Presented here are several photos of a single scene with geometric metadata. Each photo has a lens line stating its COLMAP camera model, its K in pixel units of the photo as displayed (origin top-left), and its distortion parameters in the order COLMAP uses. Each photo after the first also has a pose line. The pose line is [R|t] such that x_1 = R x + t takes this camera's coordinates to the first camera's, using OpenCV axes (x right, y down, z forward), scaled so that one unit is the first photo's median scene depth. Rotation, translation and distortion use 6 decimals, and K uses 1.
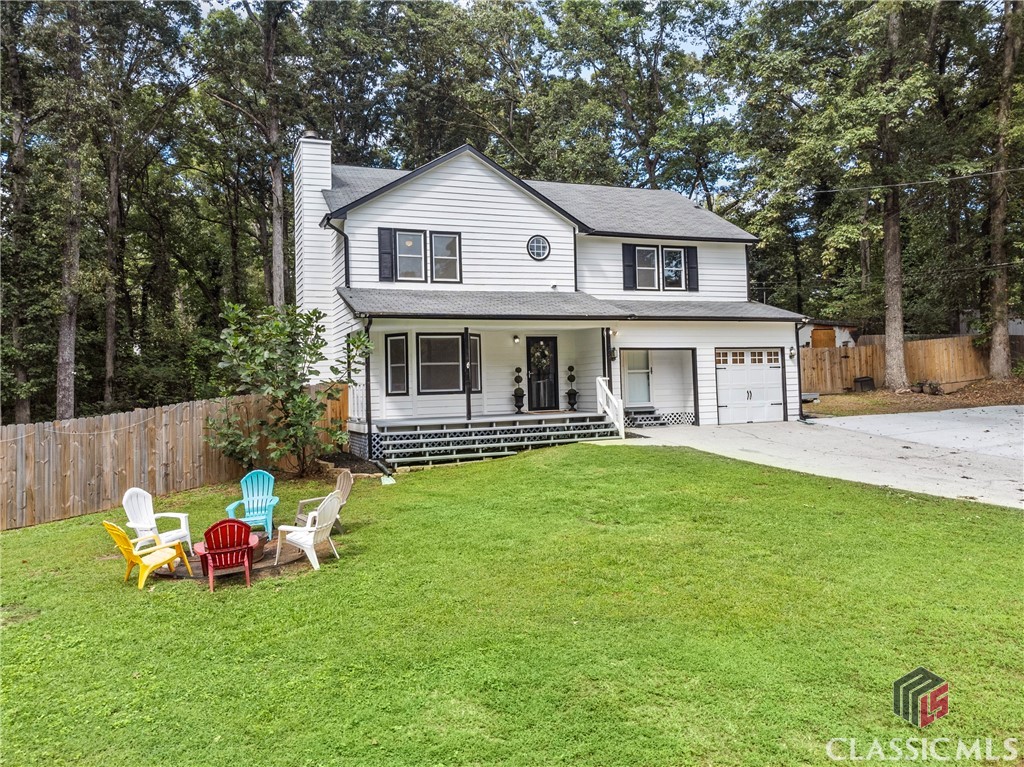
lens RADIAL K [[703.6, 0, 511.8], [0, 703.6, 364.8], [0, 0, 1]] dist [0.051876, -0.000387]
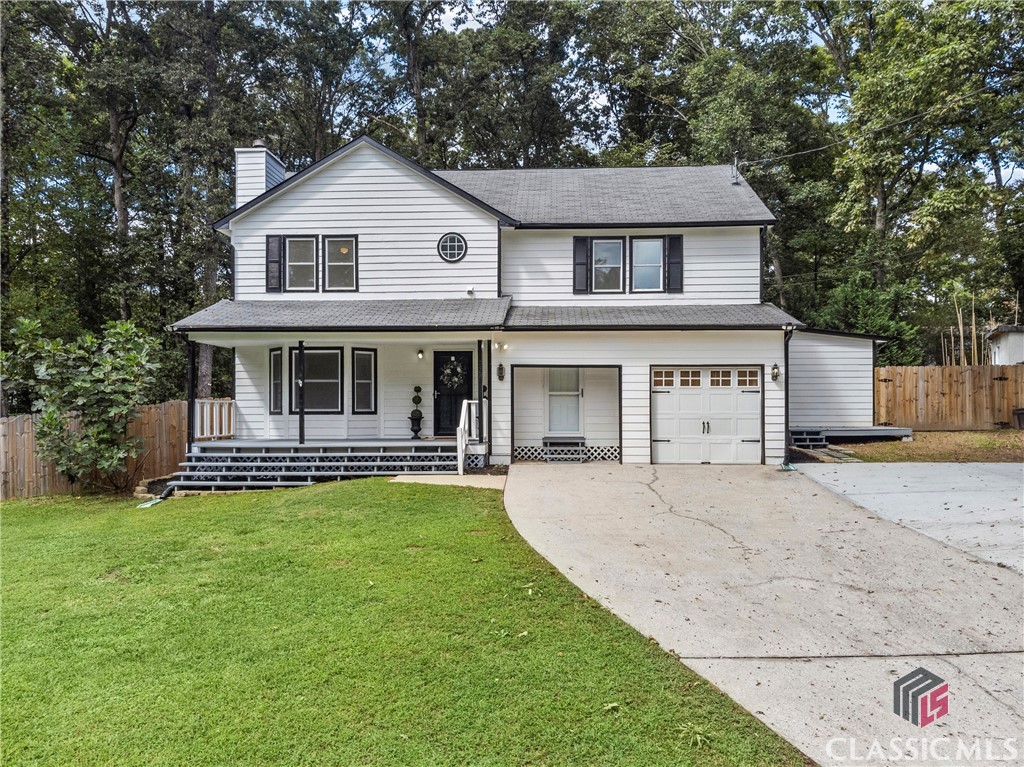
lens RADIAL K [[728.1, 0, 512.0], [0, 728.1, 407.0], [0, 0, 1]] dist [0.026743, -0.000421]
pose [[0.924215, 0.027111, -0.380910, 0.451110], [-0.013486, 0.999172, 0.038392, -0.006770], [0.381635, -0.030346, 0.923815, 0.201358]]
